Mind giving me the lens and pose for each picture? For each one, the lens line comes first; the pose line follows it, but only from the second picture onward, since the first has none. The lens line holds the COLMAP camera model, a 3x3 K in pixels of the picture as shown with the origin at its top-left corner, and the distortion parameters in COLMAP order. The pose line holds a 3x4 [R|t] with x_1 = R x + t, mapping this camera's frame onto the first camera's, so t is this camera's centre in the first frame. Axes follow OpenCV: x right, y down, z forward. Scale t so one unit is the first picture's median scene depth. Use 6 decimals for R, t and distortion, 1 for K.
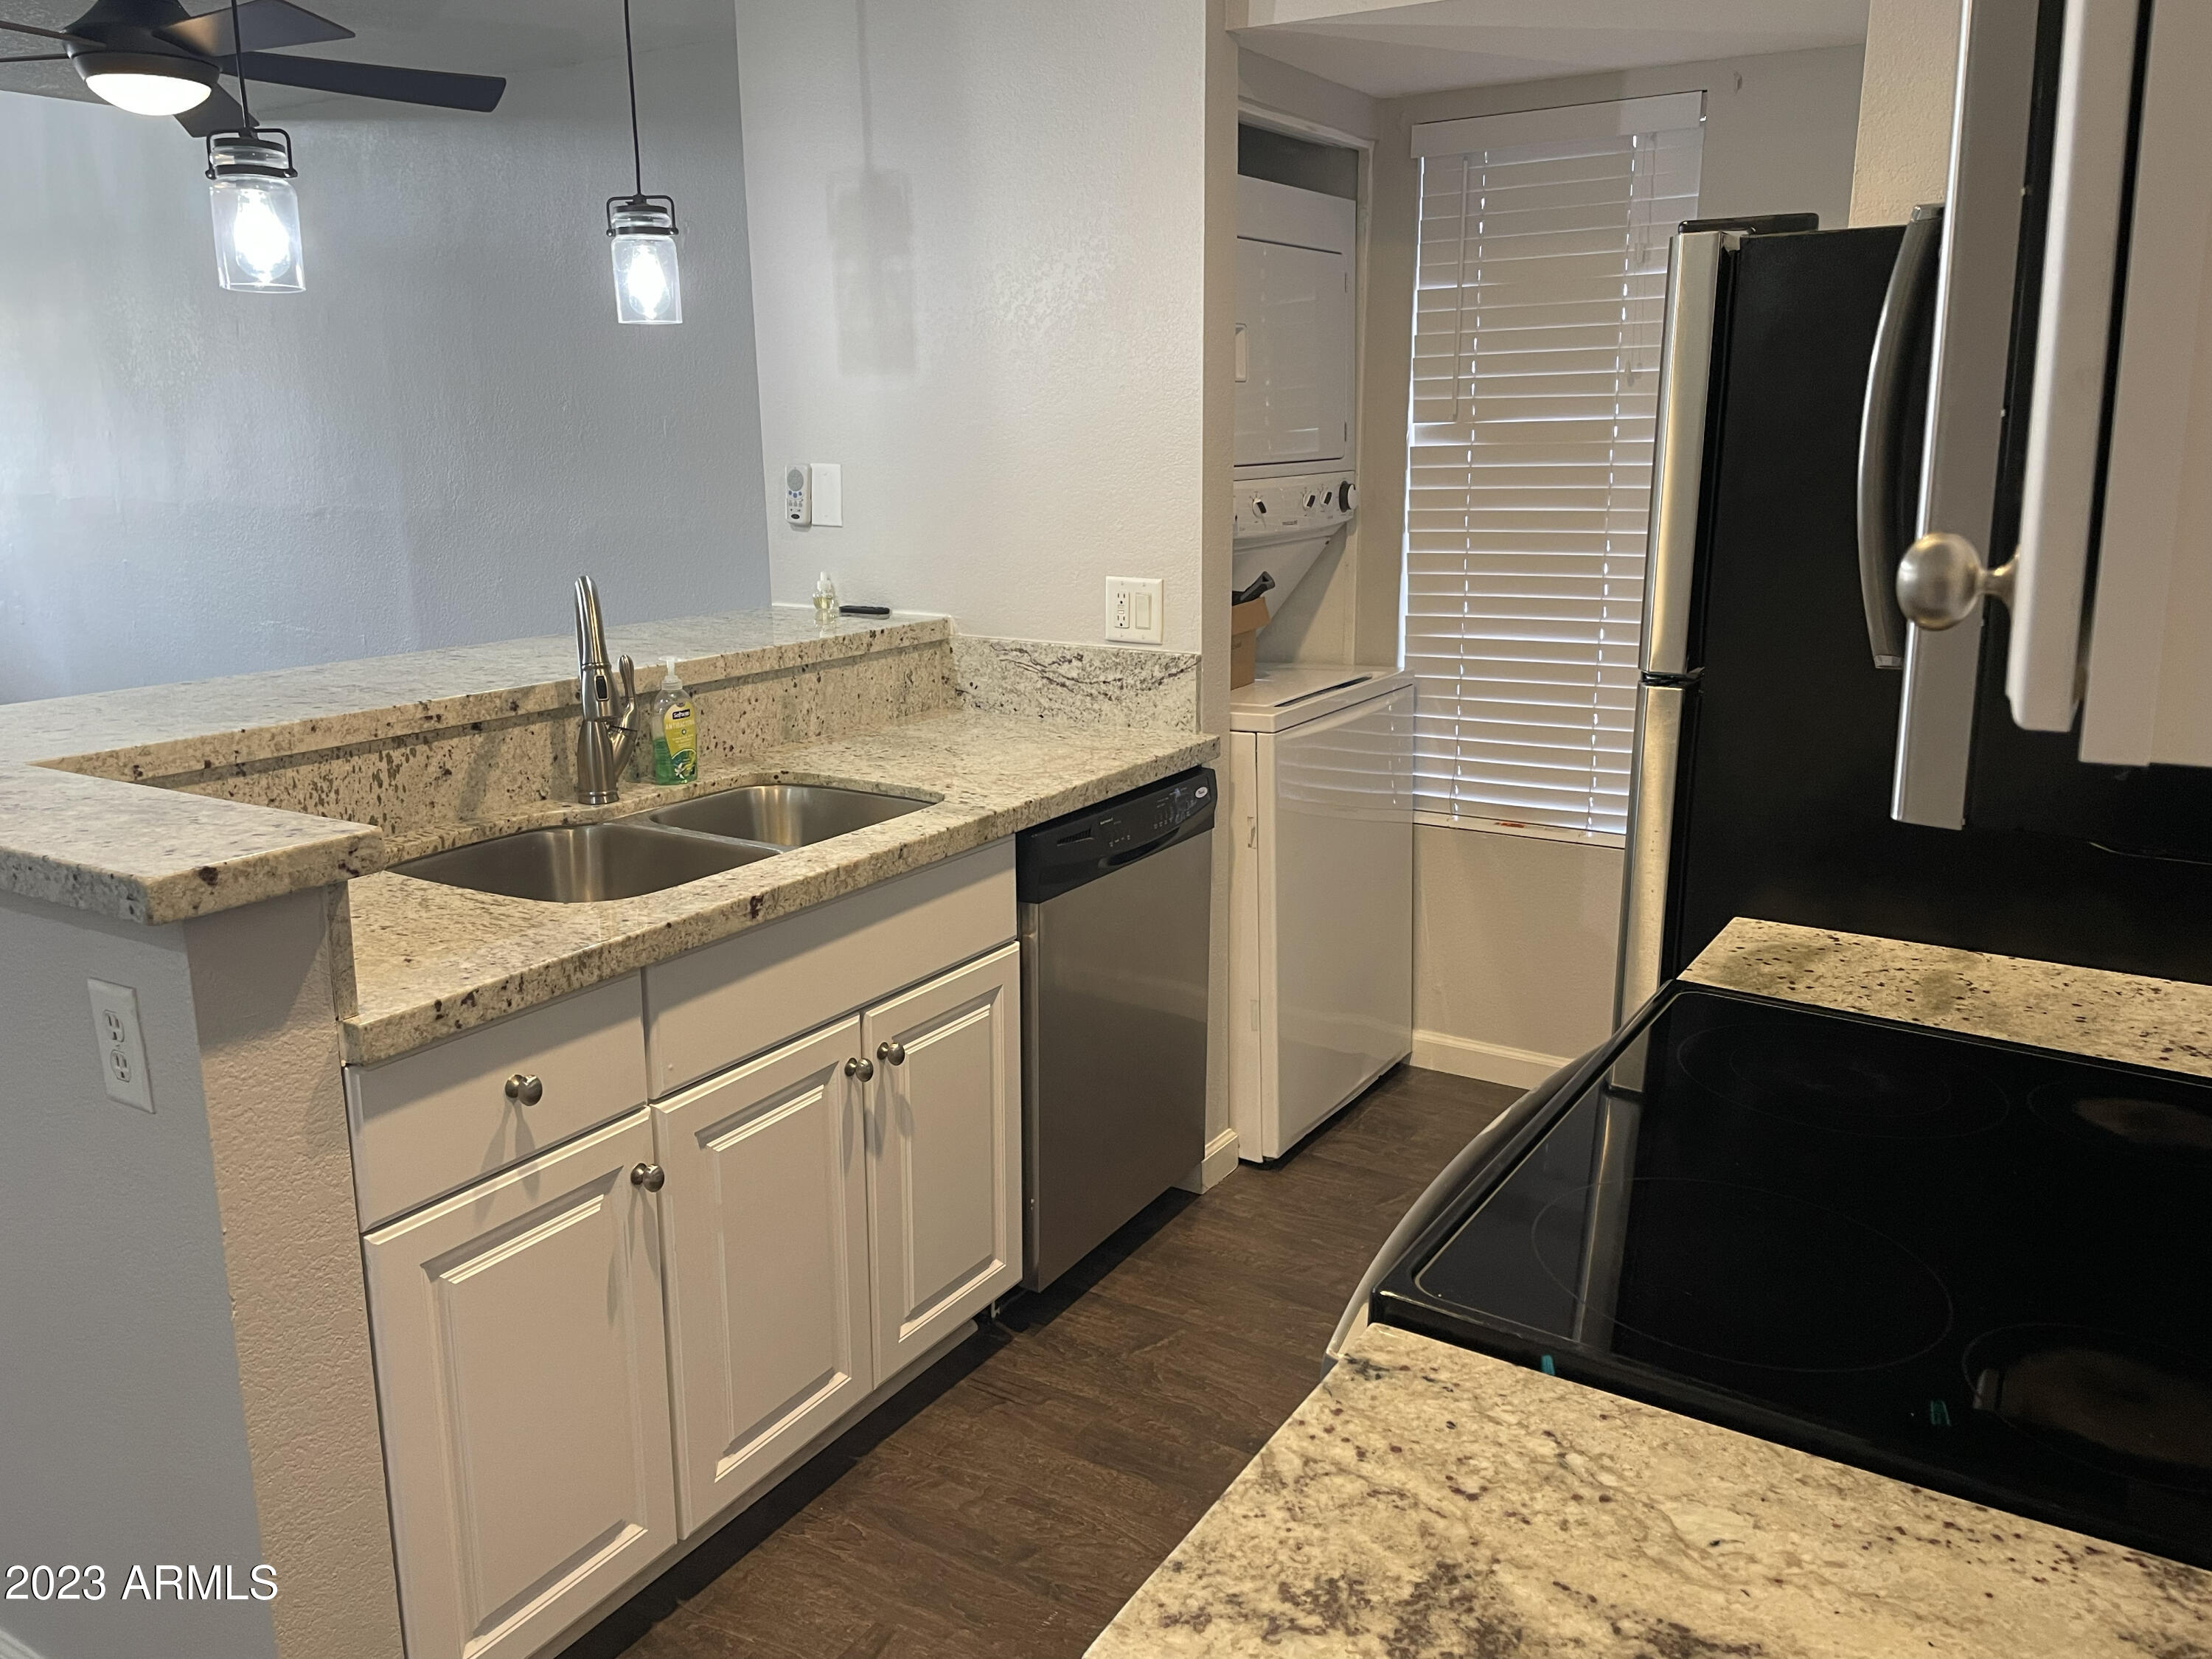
lens RADIAL K [[1675.6, 0, 1100.7], [0, 1675.6, 847.3], [0, 0, 1]] dist [0.053369, -0.084807]
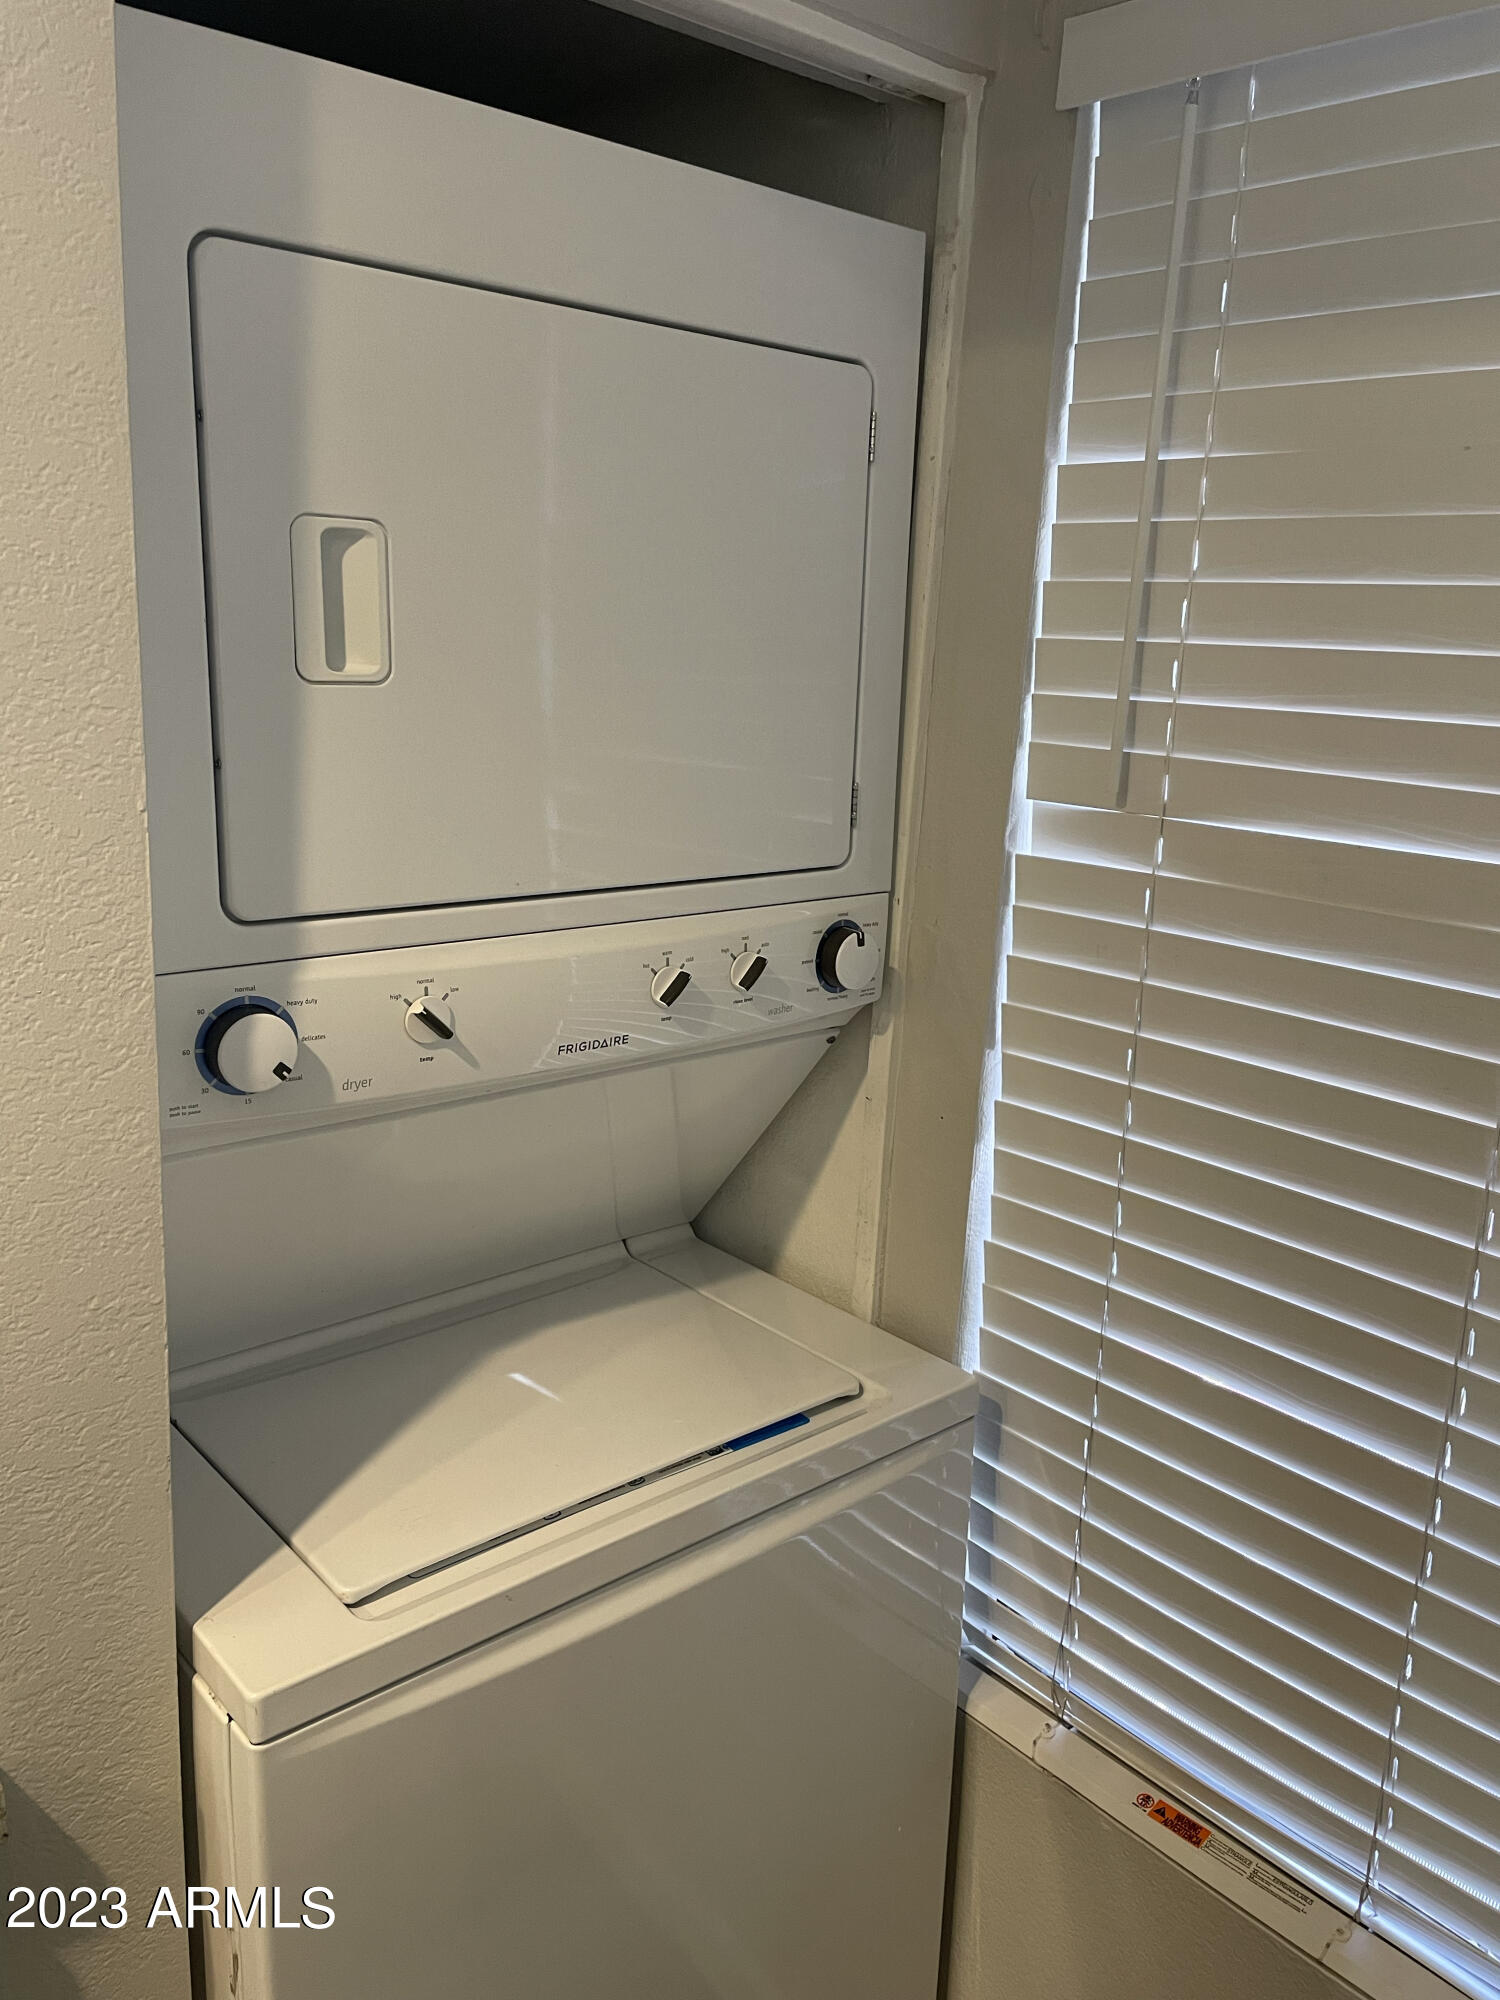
lens RADIAL K [[1515.0, 0, 755.0], [0, 1515.0, 984.7], [0, 0, 1]] dist [0.053369, -0.084807]
pose [[0.952715, 0.130249, -0.274534, 0.231604], [-0.131574, 0.991212, 0.013668, -0.207146], [0.273902, 0.023100, 0.961480, 0.644658]]
